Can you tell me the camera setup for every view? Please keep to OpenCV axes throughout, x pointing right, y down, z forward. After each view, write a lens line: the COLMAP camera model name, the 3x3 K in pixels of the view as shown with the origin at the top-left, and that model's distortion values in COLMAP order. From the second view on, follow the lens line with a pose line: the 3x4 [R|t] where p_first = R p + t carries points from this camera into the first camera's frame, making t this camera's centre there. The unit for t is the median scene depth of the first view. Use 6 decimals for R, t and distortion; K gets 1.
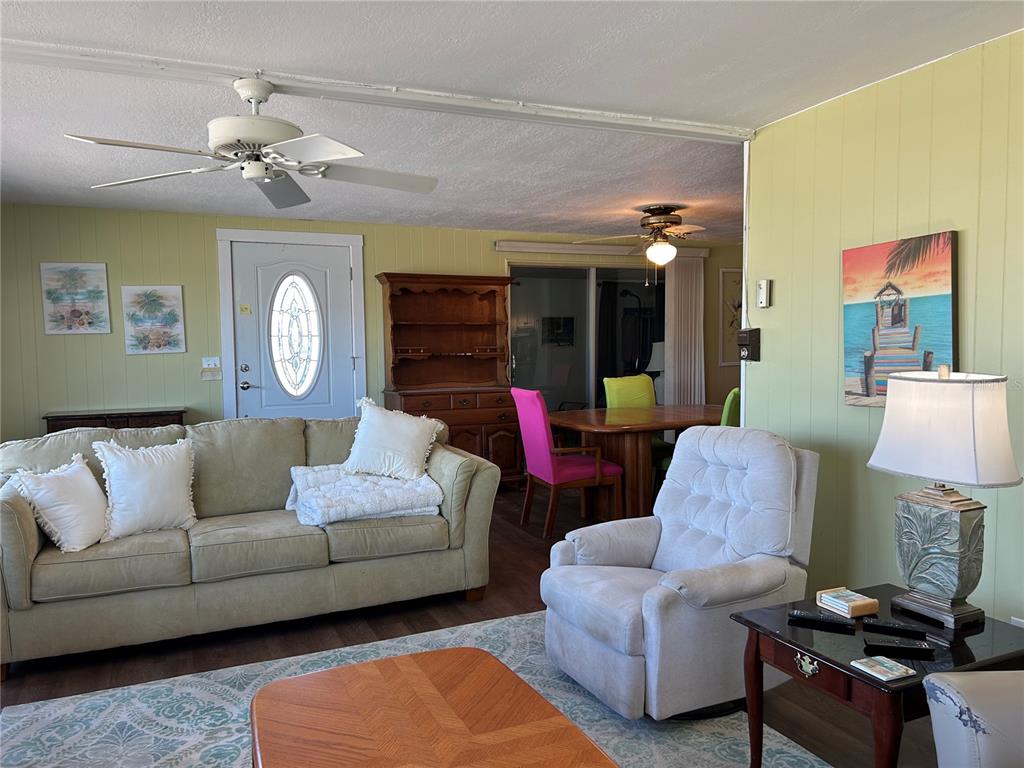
lens RADIAL K [[779.0, 0, 511.5], [0, 779.0, 386.8], [0, 0, 1]] dist [0.015284, 0.001008]
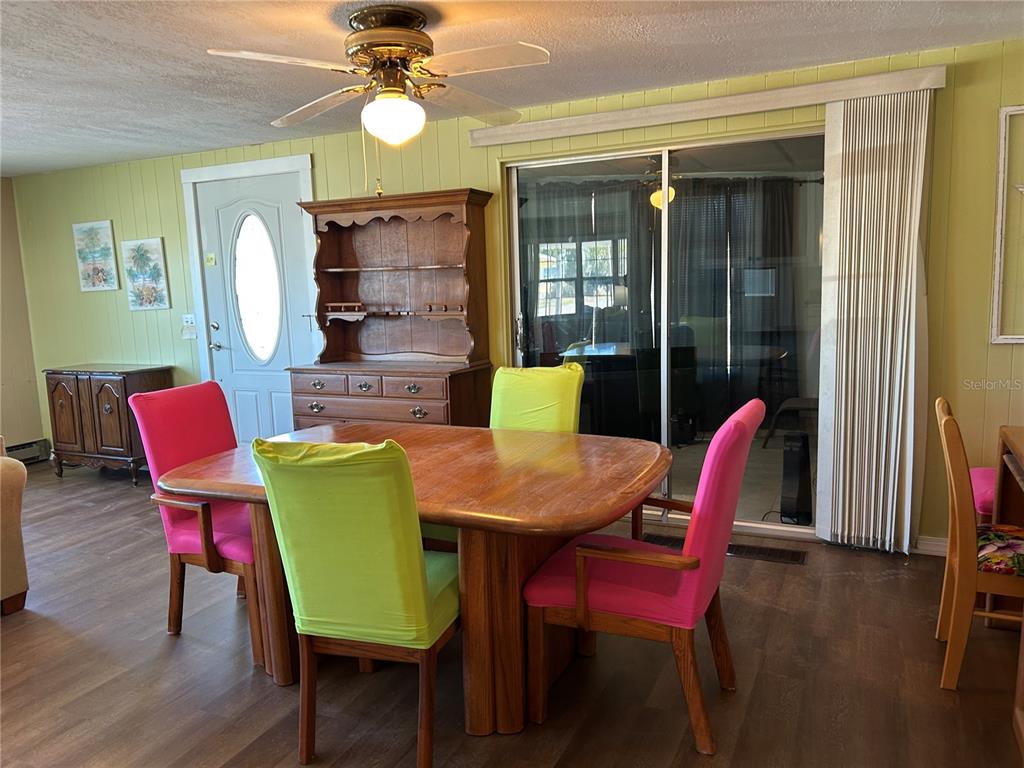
lens RADIAL K [[779.0, 0, 511.9], [0, 779.0, 386.2], [0, 0, 1]] dist [0.015284, 0.001008]
pose [[0.648697, 0.089062, -0.755817, 0.581597], [-0.022653, 0.994948, 0.097798, -0.053985], [0.760709, -0.046320, 0.647438, 0.715371]]
